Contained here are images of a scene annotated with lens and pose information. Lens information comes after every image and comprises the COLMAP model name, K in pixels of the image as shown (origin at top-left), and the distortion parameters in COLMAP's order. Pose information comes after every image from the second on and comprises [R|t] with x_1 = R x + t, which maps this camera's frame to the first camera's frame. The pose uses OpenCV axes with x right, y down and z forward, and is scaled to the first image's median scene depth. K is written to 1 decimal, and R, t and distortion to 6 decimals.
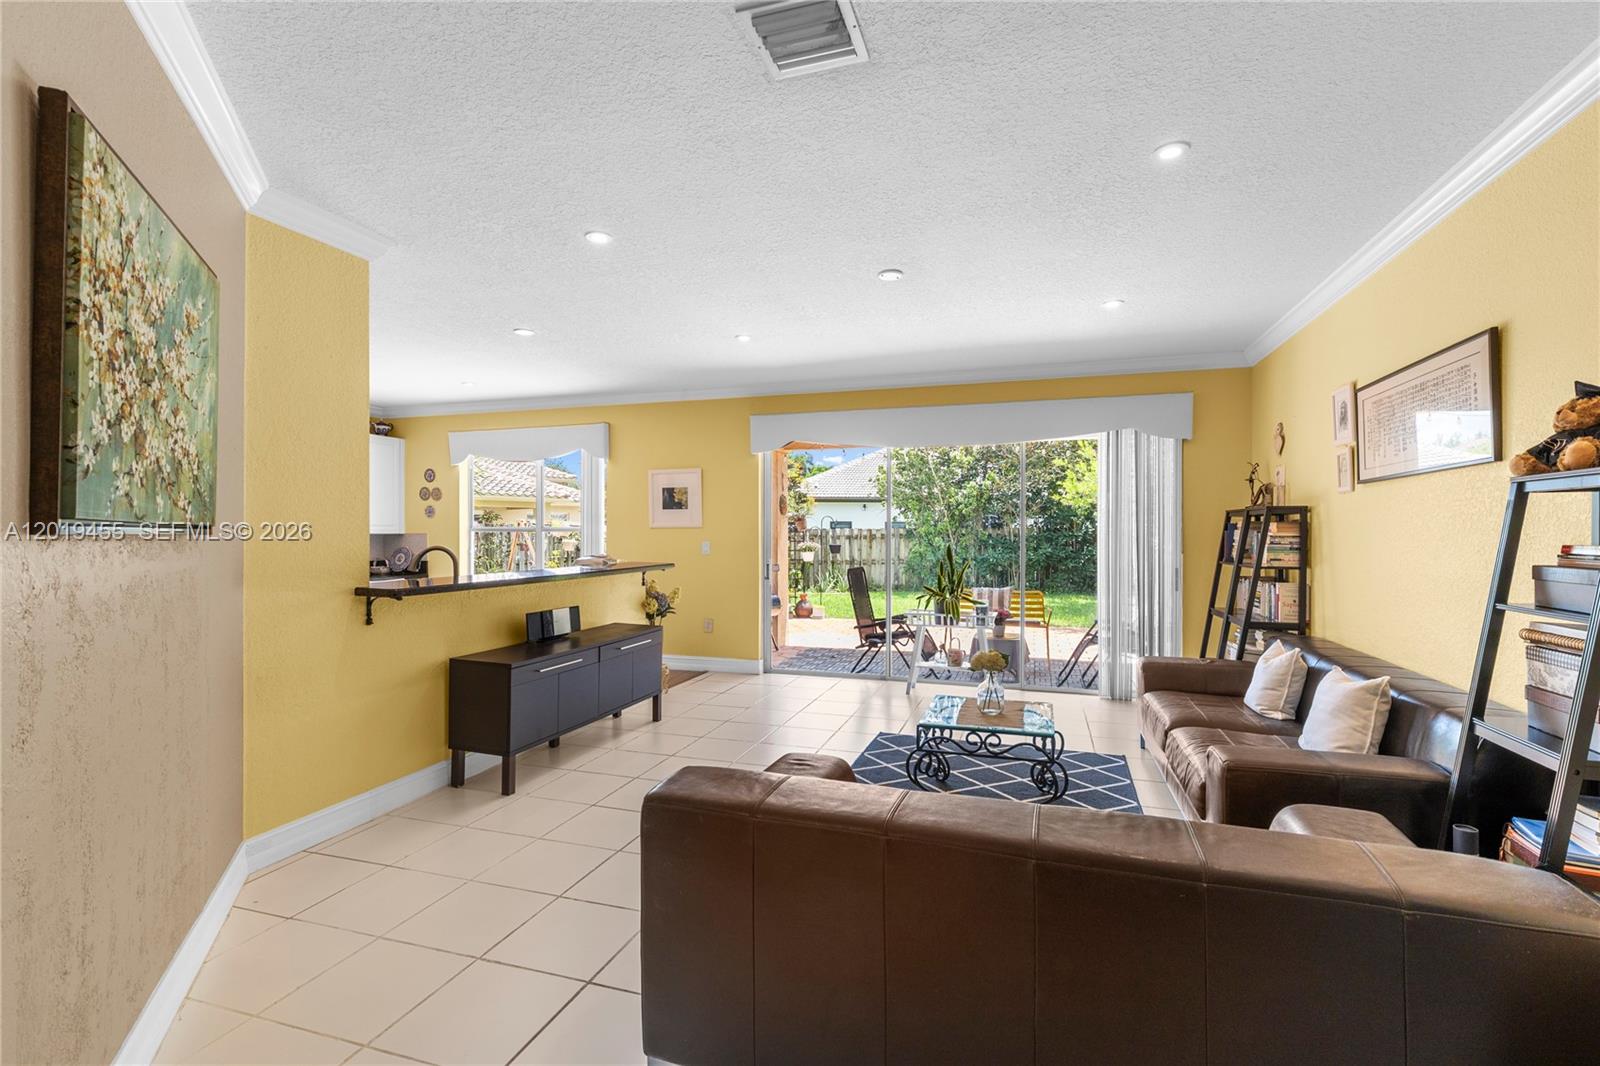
lens RADIAL K [[724.7, 0, 806.9], [0, 724.7, 528.6], [0, 0, 1]] dist [0.010679, -0.000295]
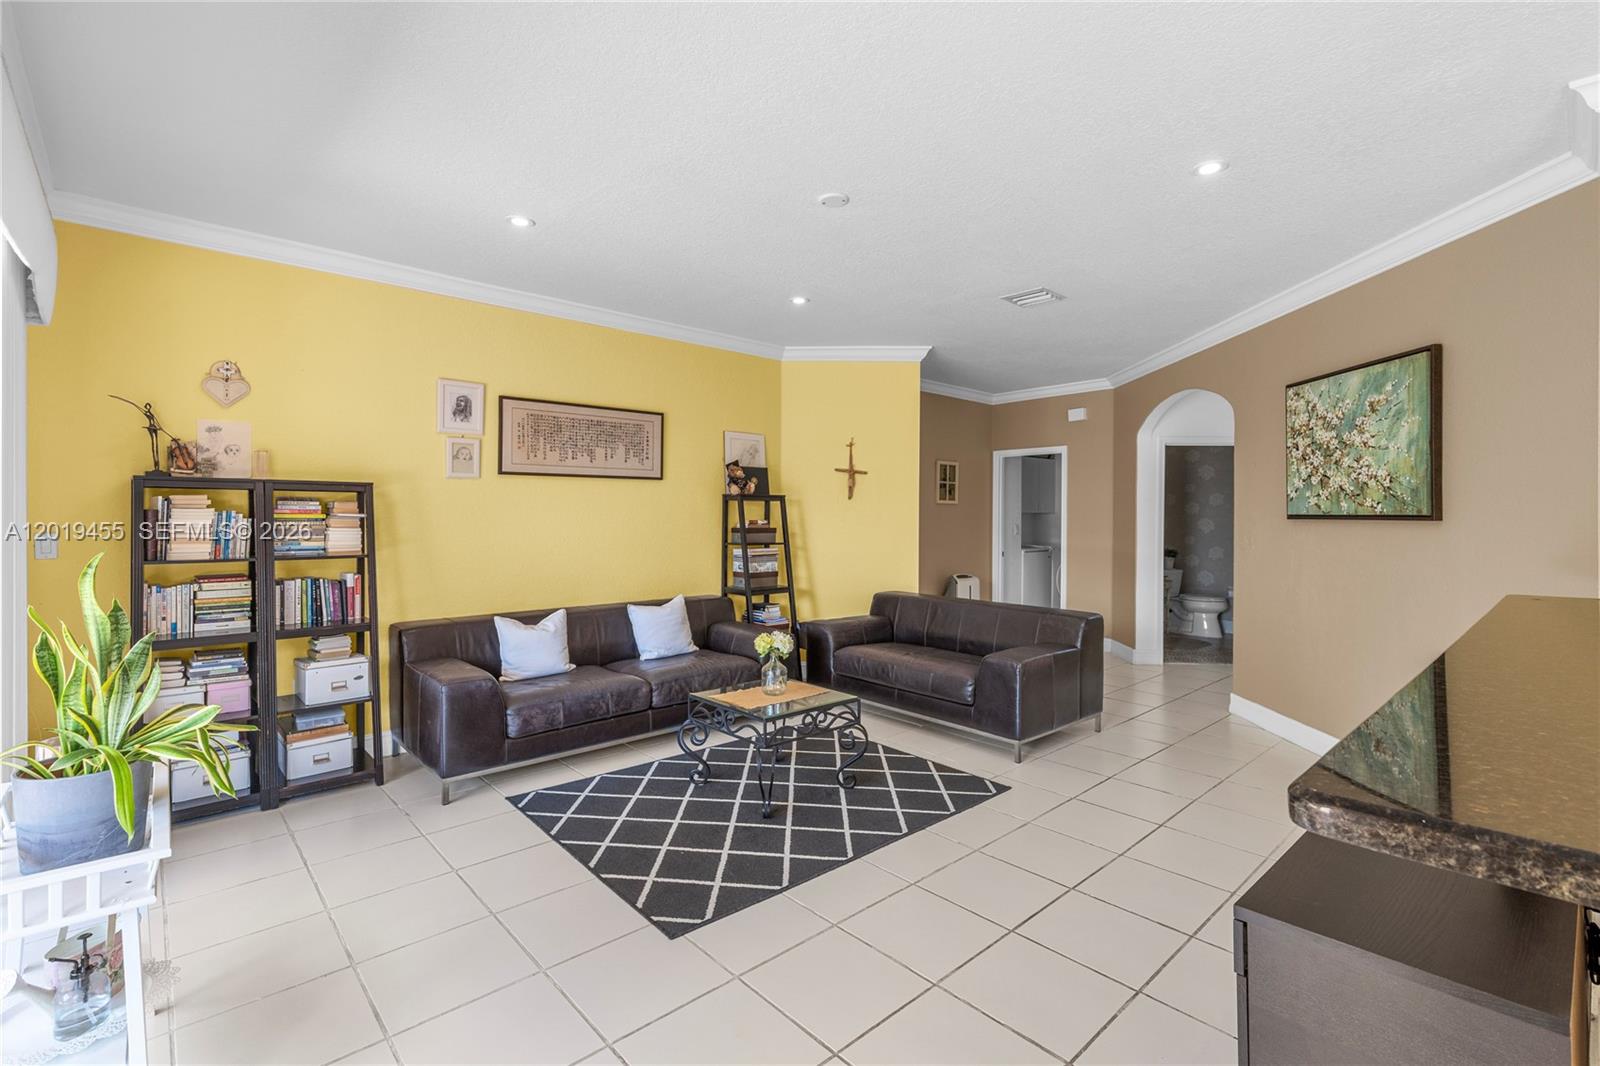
lens RADIAL K [[724.7, 0, 803.8], [0, 724.7, 524.7], [0, 0, 1]] dist [0.010679, -0.000295]
pose [[-0.870547, -0.010454, 0.491975, -0.193007], [-0.007995, 0.999943, 0.007100, 0.006911], [-0.492021, 0.002248, -0.870581, 1.287472]]
